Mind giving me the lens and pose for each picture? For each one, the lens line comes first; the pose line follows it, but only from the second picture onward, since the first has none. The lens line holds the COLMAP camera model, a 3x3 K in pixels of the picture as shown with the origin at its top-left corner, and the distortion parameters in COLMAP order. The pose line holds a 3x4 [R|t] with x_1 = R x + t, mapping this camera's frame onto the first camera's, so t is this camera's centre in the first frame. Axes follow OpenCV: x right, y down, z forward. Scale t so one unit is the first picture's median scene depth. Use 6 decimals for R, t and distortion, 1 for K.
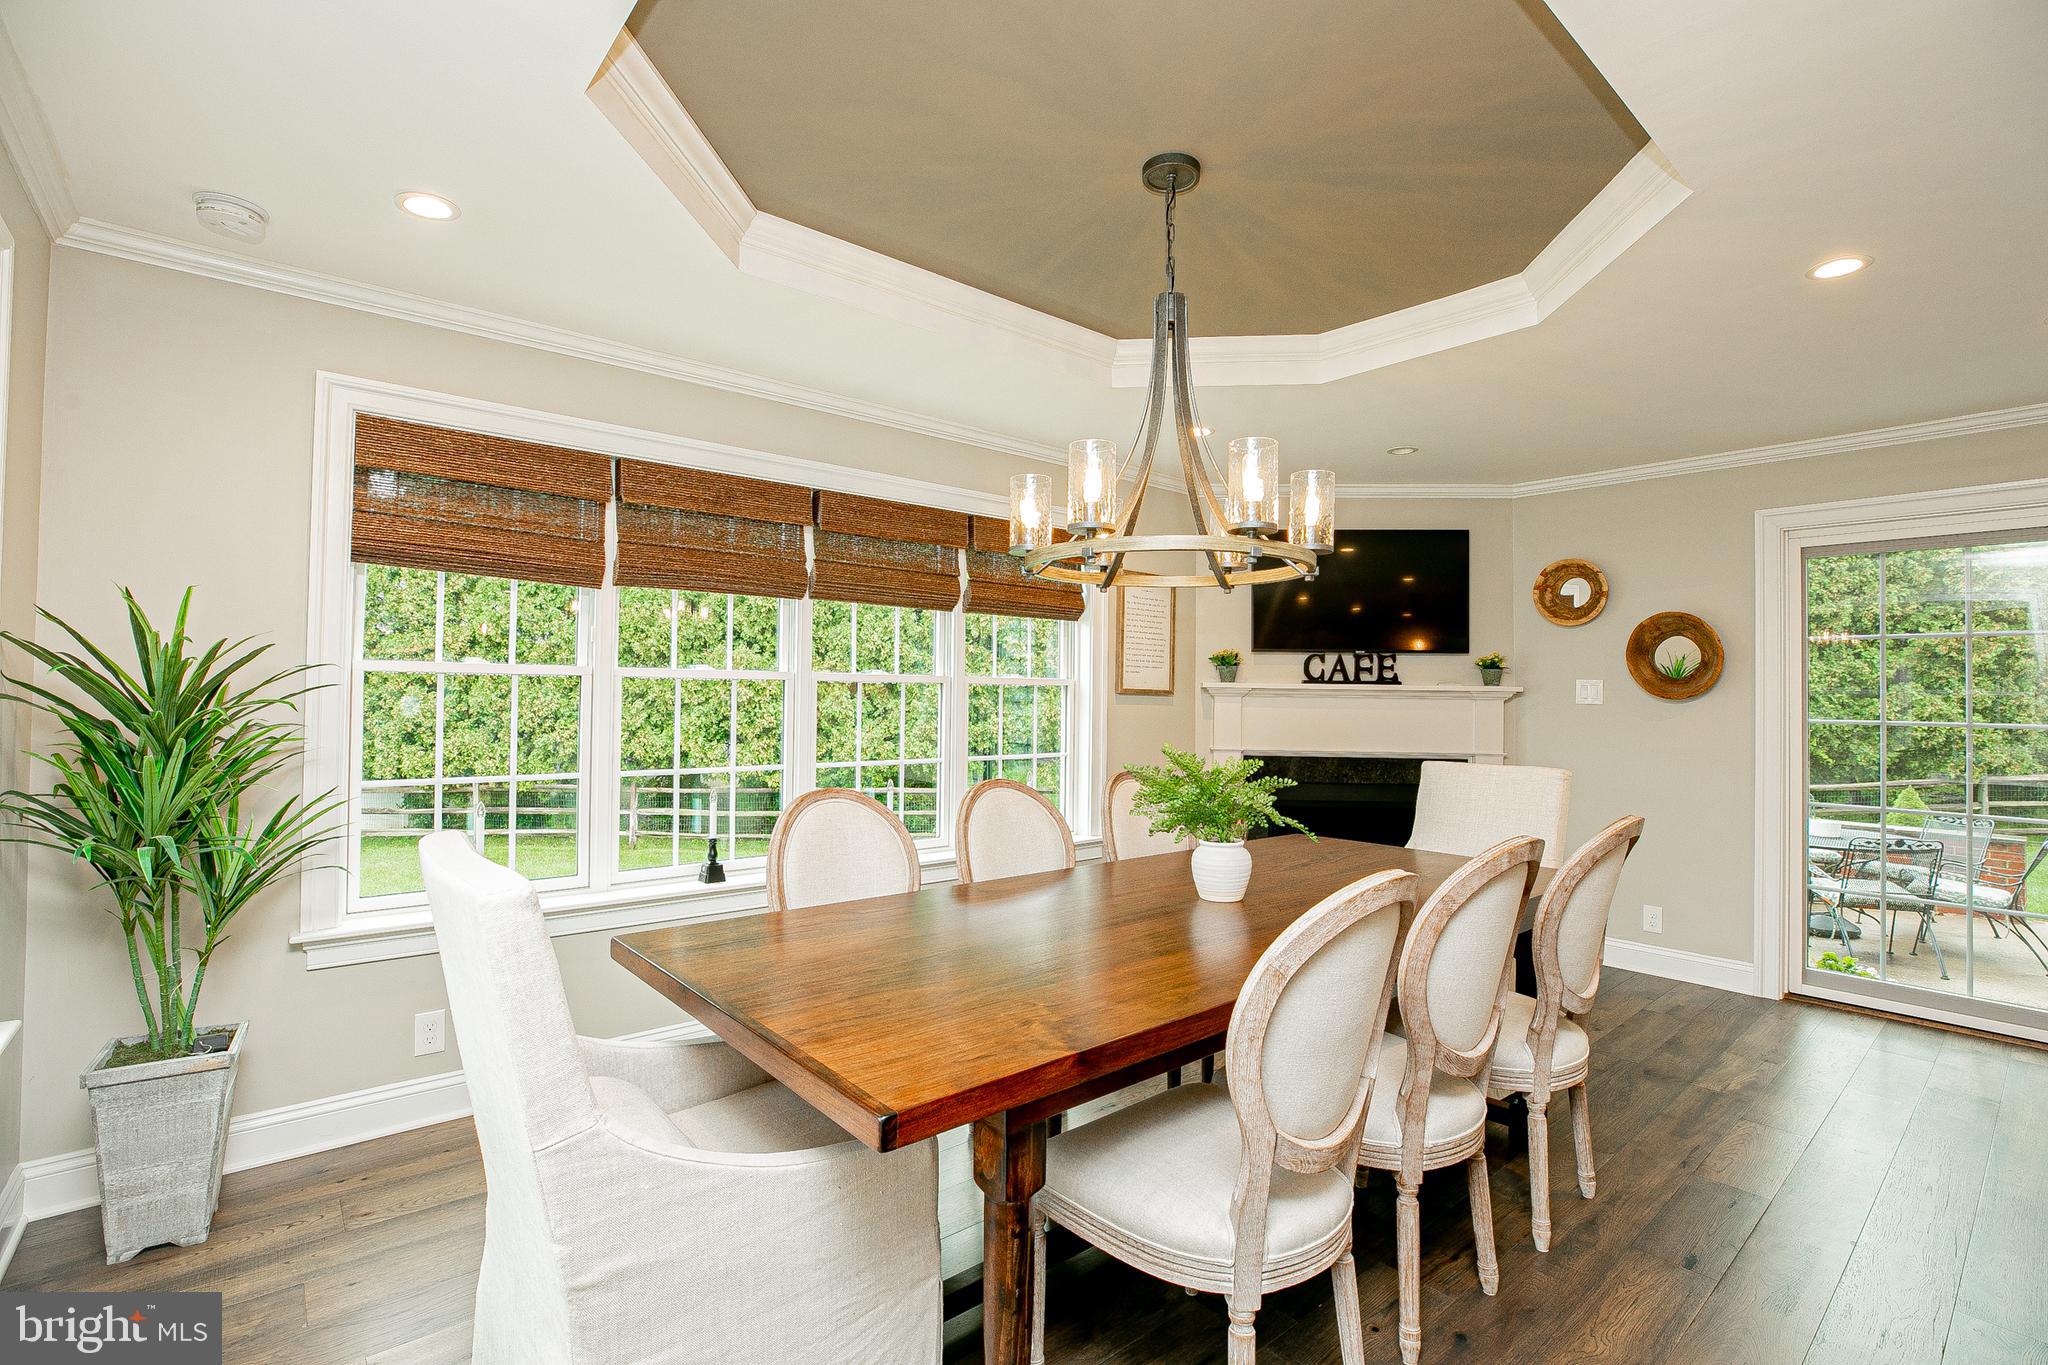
lens RADIAL K [[935.5, 0, 1028.0], [0, 935.5, 678.9], [0, 0, 1]] dist [-0.030730, 0.007151]
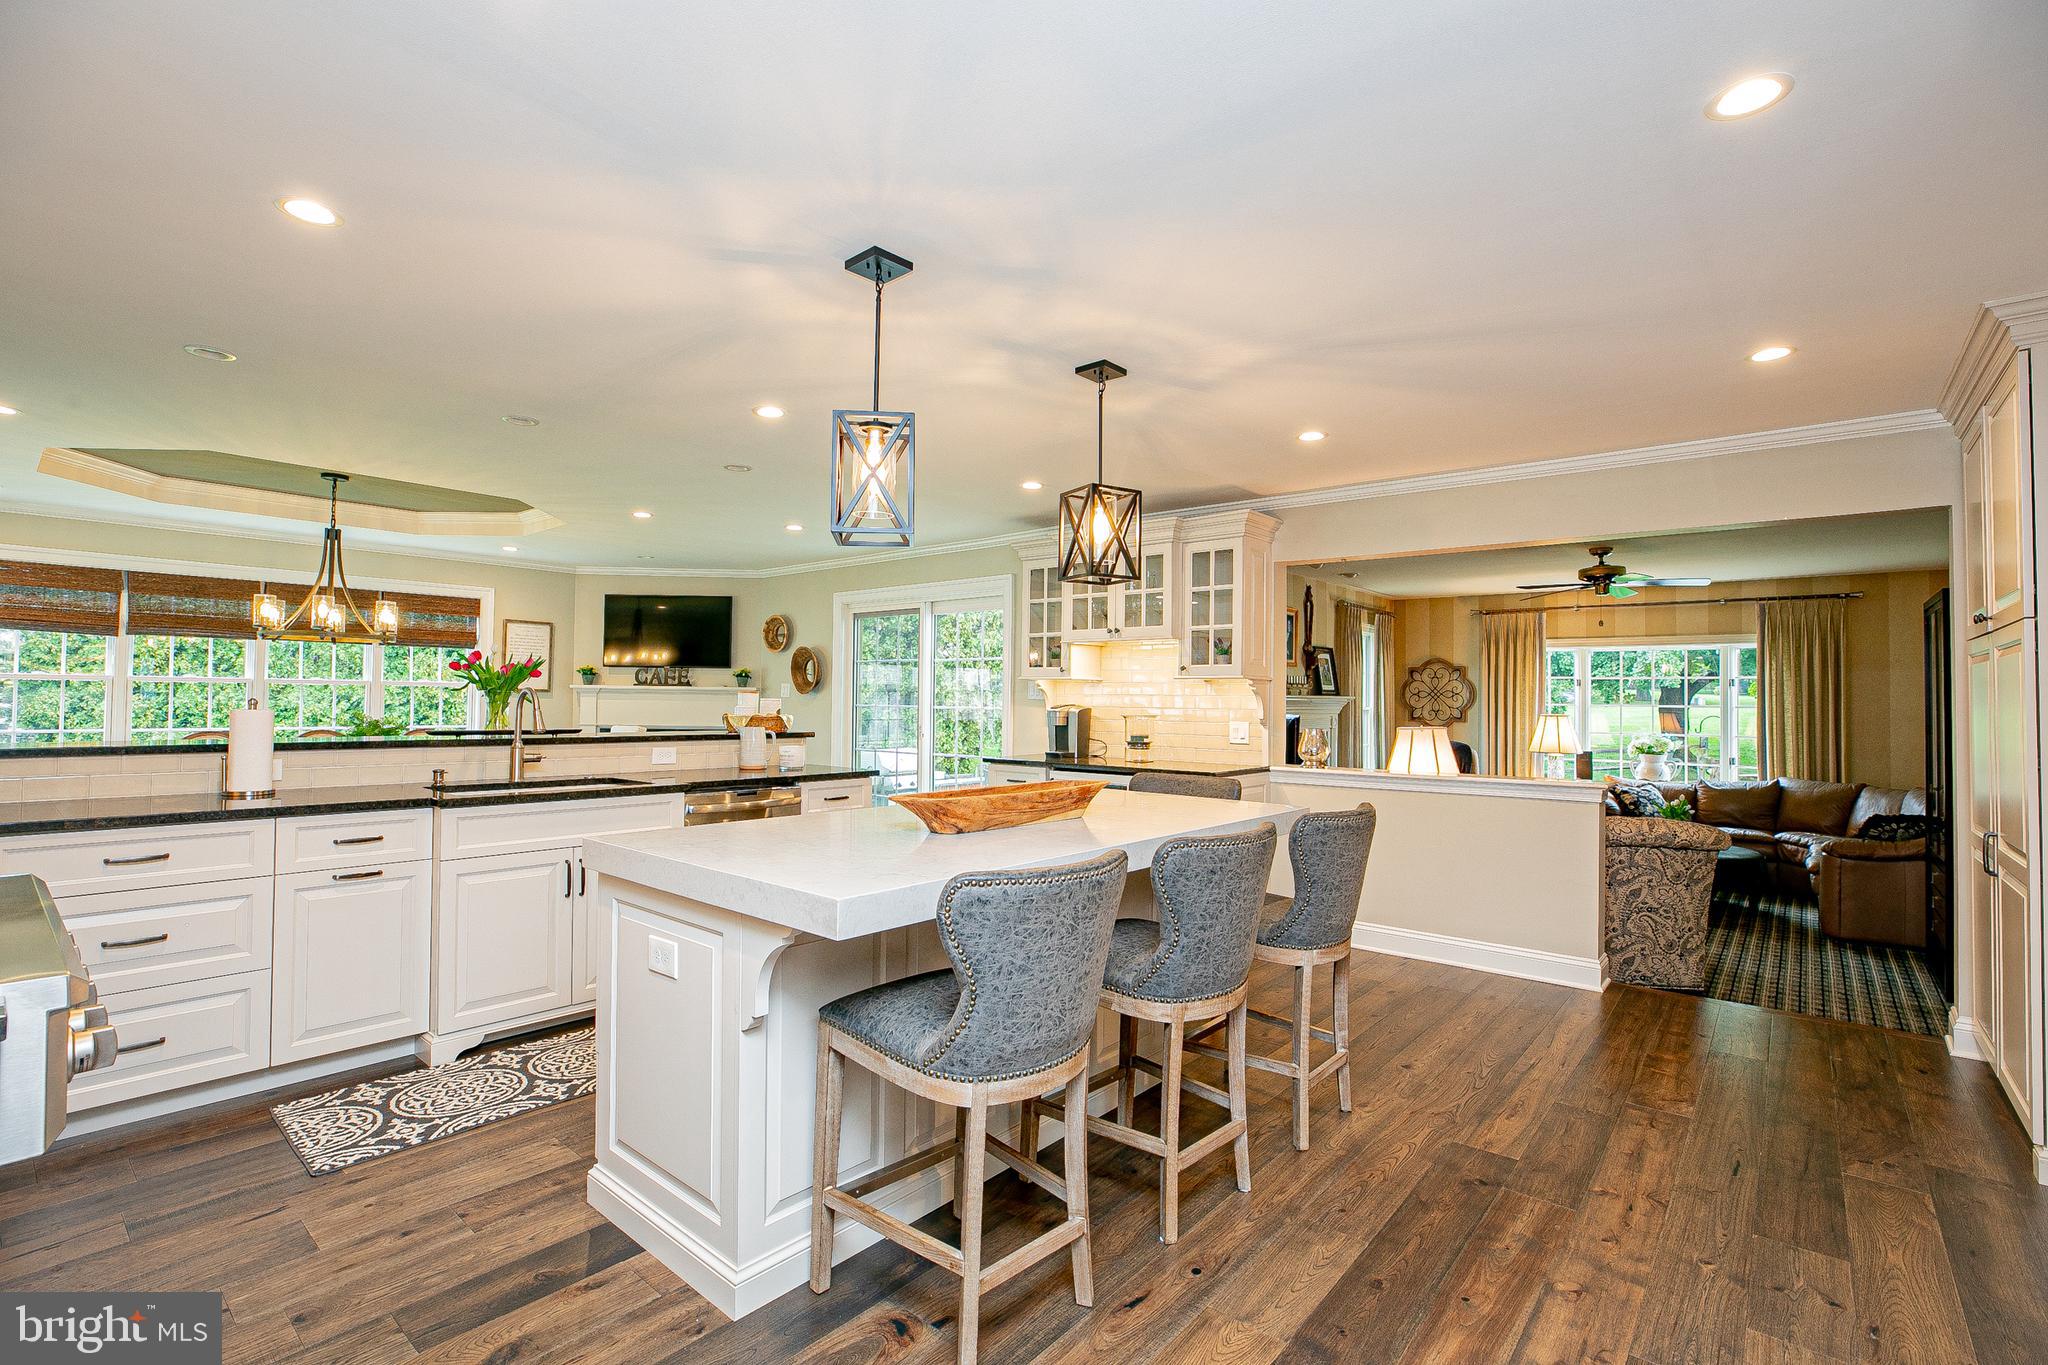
lens RADIAL K [[935.5, 0, 1016.9], [0, 935.5, 683.5], [0, 0, 1]] dist [-0.030730, 0.007151]
pose [[0.986869, 0.001496, 0.161513, 0.715480], [-0.001481, 0.999999, -0.000212, 0.000903], [-0.161513, -0.000030, 0.986871, -0.789960]]
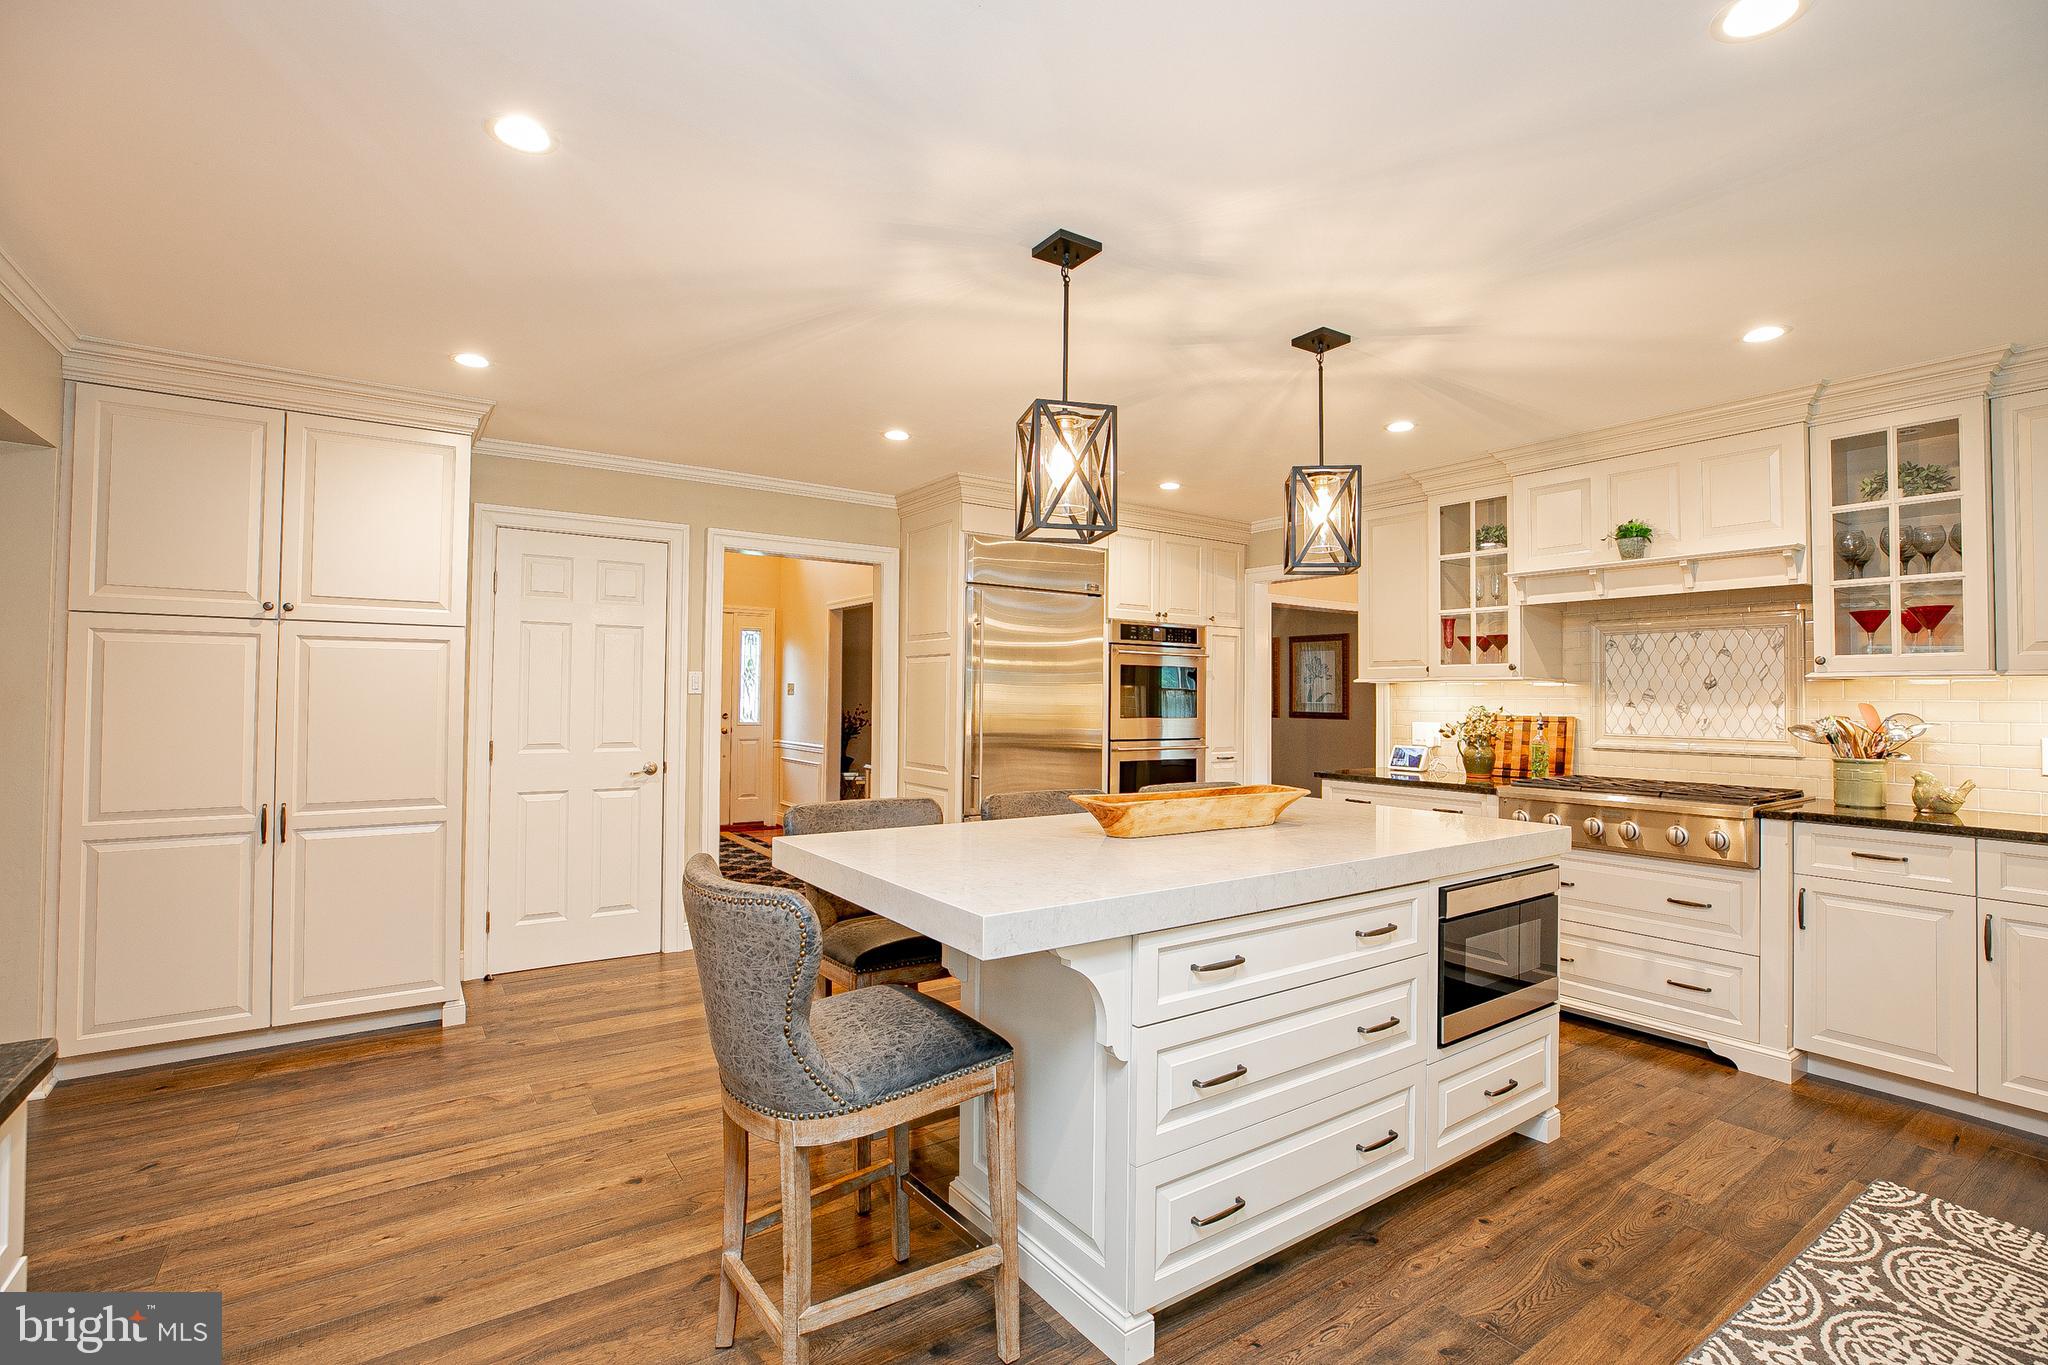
lens RADIAL K [[935.5, 0, 1023.8], [0, 935.5, 672.1], [0, 0, 1]] dist [-0.030730, 0.007151]
pose [[-0.995419, -0.018157, 0.093866, 0.854931], [-0.021680, 0.999093, -0.036649, 0.012989], [-0.093115, -0.038516, -0.994910, 0.330454]]
